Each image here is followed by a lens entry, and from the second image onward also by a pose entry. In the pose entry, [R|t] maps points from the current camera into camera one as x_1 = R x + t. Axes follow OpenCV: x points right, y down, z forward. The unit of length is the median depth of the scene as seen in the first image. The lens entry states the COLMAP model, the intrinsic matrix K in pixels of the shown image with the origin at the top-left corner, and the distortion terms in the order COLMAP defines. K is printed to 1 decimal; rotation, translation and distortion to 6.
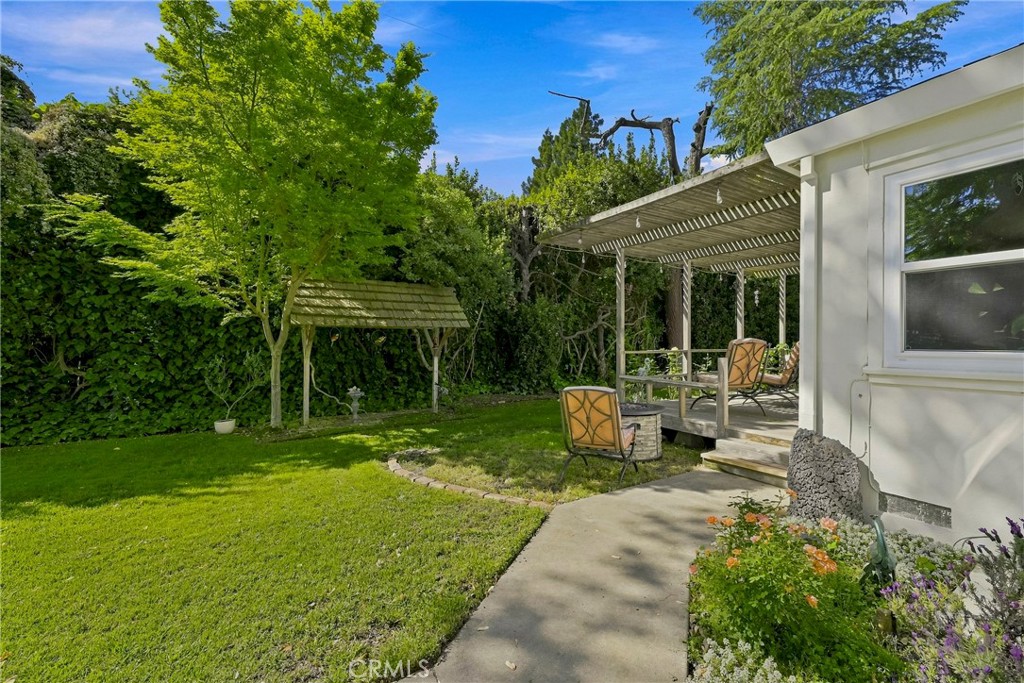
lens RADIAL K [[400.5, 0, 512.0], [0, 400.5, 341.5], [0, 0, 1]] dist [0.000388, 0.000001]
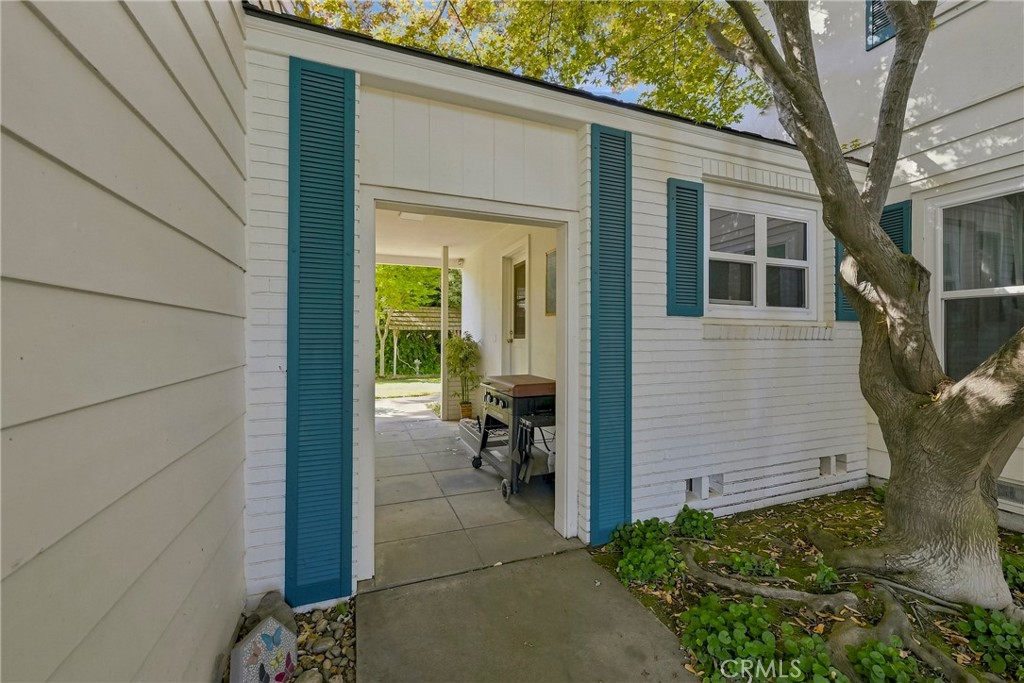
lens RADIAL K [[400.5, 0, 512.0], [0, 400.5, 341.5], [0, 0, 1]] dist [0.000388, 0.000001]
pose [[0.982825, 0.003639, -0.184503, 0.471597], [-0.002136, 0.999963, 0.008346, 0.004872], [0.184527, -0.007808, 0.982796, -0.944836]]
